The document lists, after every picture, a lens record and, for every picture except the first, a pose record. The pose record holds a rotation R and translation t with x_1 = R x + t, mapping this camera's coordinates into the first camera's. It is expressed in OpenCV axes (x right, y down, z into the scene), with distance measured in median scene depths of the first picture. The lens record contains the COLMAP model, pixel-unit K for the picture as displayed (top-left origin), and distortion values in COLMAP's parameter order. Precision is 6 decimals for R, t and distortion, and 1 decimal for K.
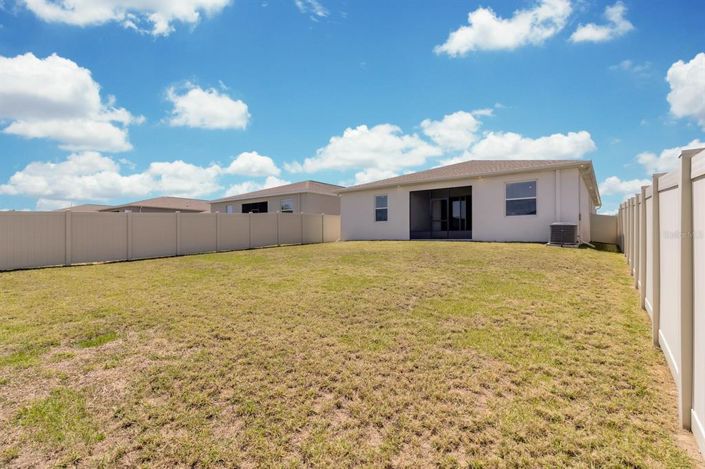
lens RADIAL K [[320.4, 0, 353.2], [0, 320.4, 235.1], [0, 0, 1]] dist [0.001960, -0.000017]
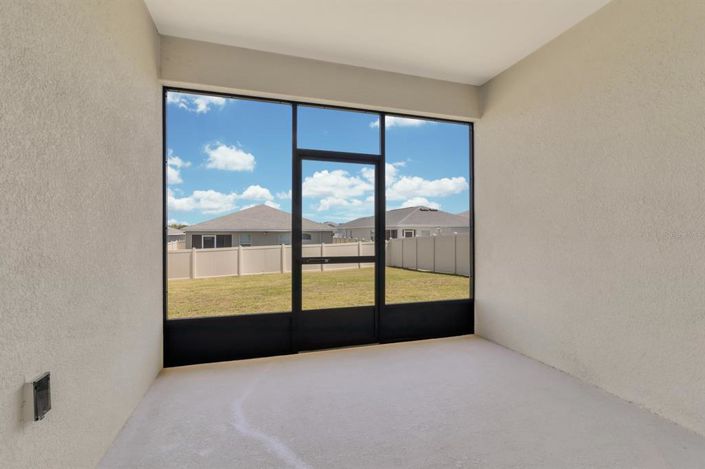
lens RADIAL K [[320.4, 0, 353.8], [0, 320.4, 237.6], [0, 0, 1]] dist [0.001960, -0.000017]
pose [[0.990815, 0.018690, 0.133928, -0.041601], [-0.018086, 0.999820, -0.005723, 0.004207], [-0.134011, 0.003248, 0.990975, -0.672320]]
